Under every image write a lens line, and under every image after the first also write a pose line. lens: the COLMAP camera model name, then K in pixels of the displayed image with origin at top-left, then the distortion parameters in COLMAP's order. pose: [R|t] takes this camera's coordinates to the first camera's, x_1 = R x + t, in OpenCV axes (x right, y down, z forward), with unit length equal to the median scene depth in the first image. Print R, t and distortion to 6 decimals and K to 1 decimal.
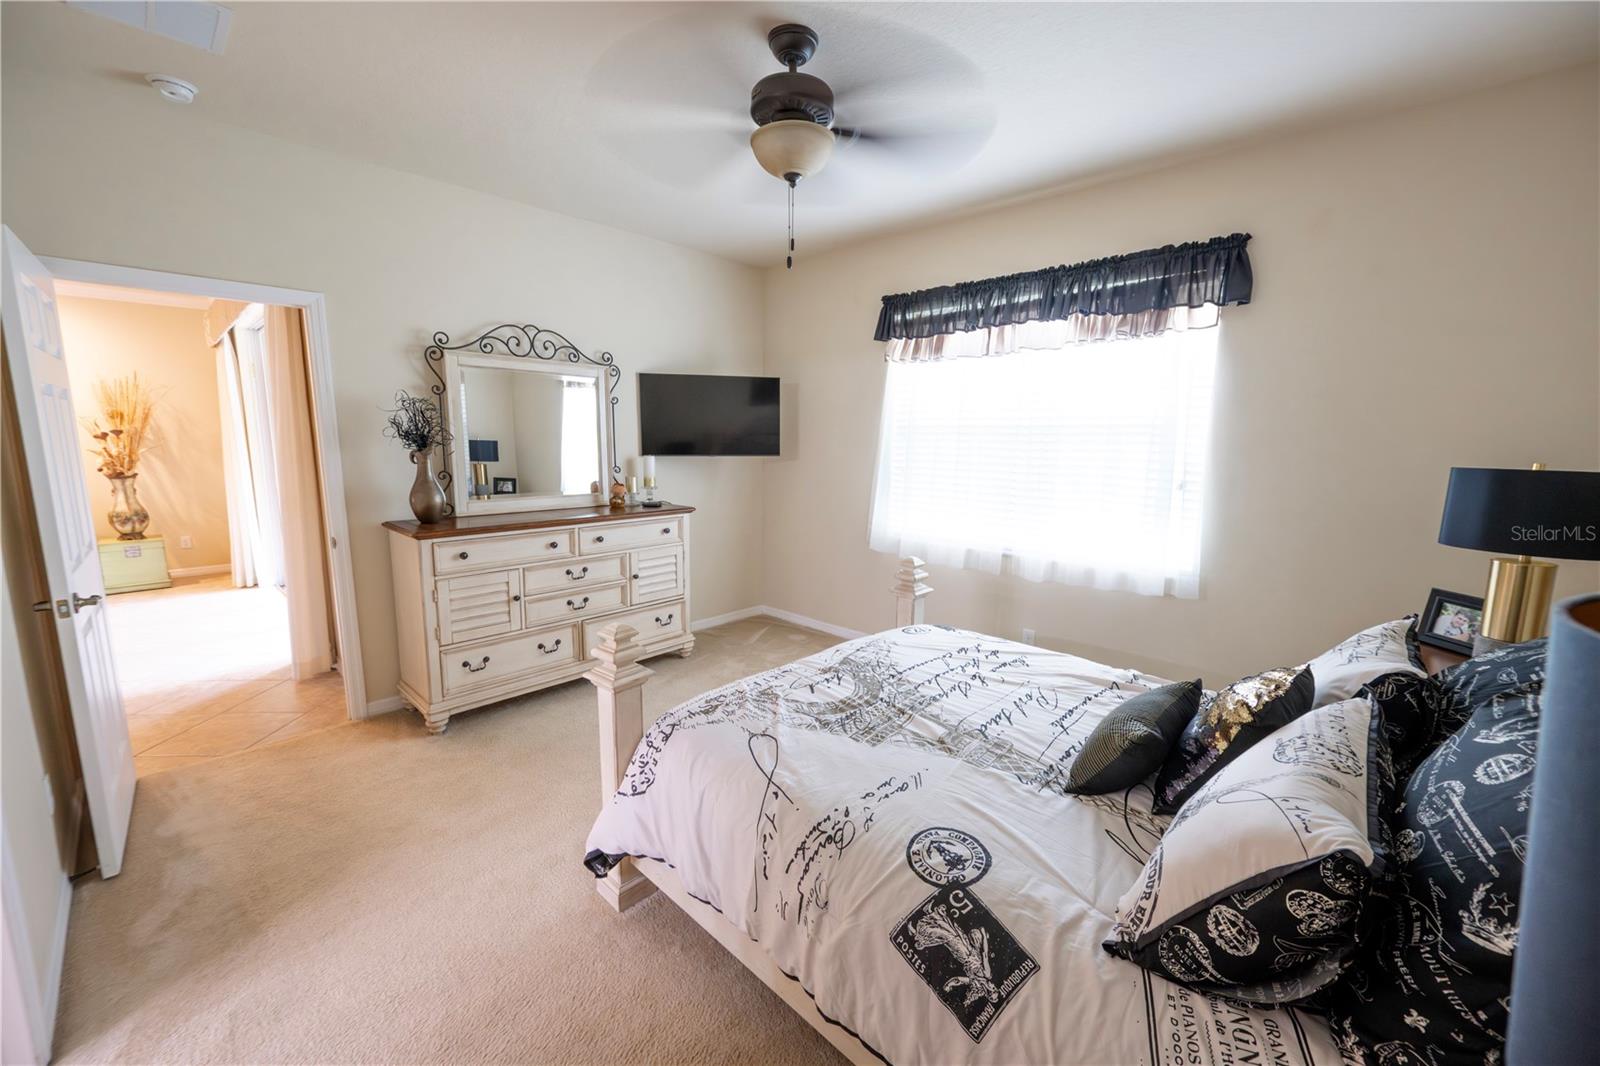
lens RADIAL K [[655.4, 0, 797.7], [0, 655.4, 537.0], [0, 0, 1]] dist [0.000756, -0.000109]
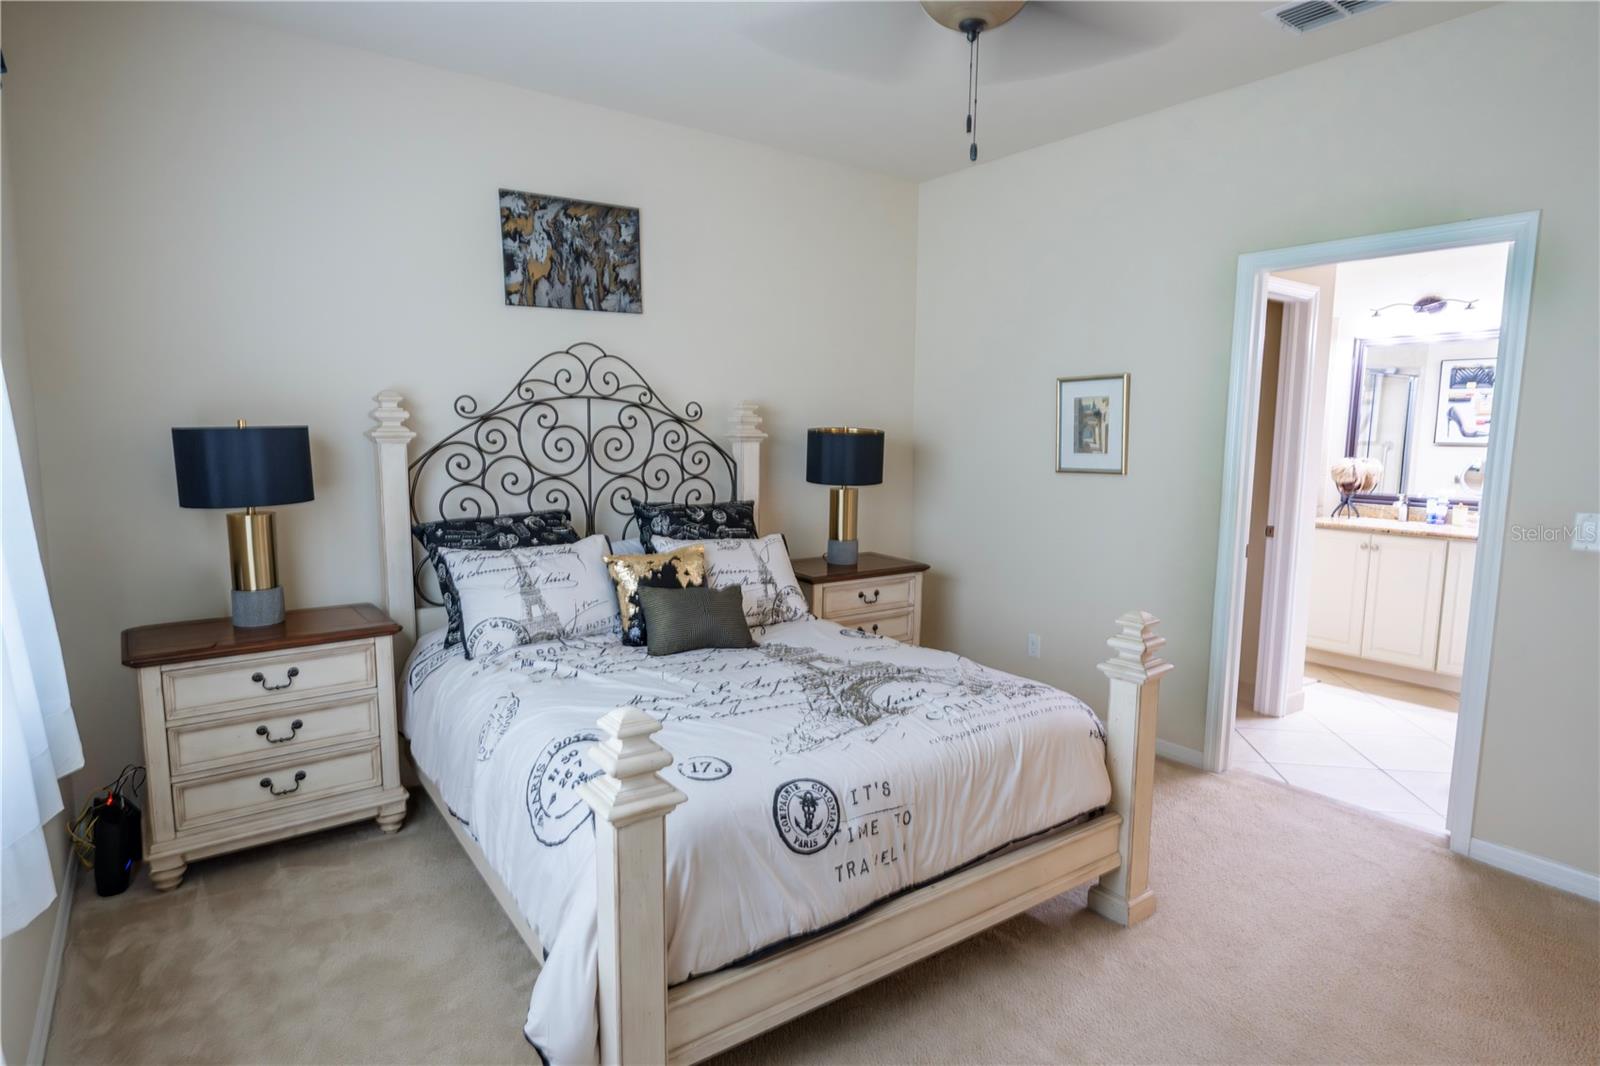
lens RADIAL K [[895.5, 0, 800.0], [0, 895.5, 533.0], [0, 0, 1]] dist [-0.000221, -0.000034]
pose [[-0.984755, -0.043139, 0.168514, -0.009237], [0.007592, 0.957177, 0.289404, -0.317132], [-0.173783, 0.286271, -0.942257, 2.044475]]
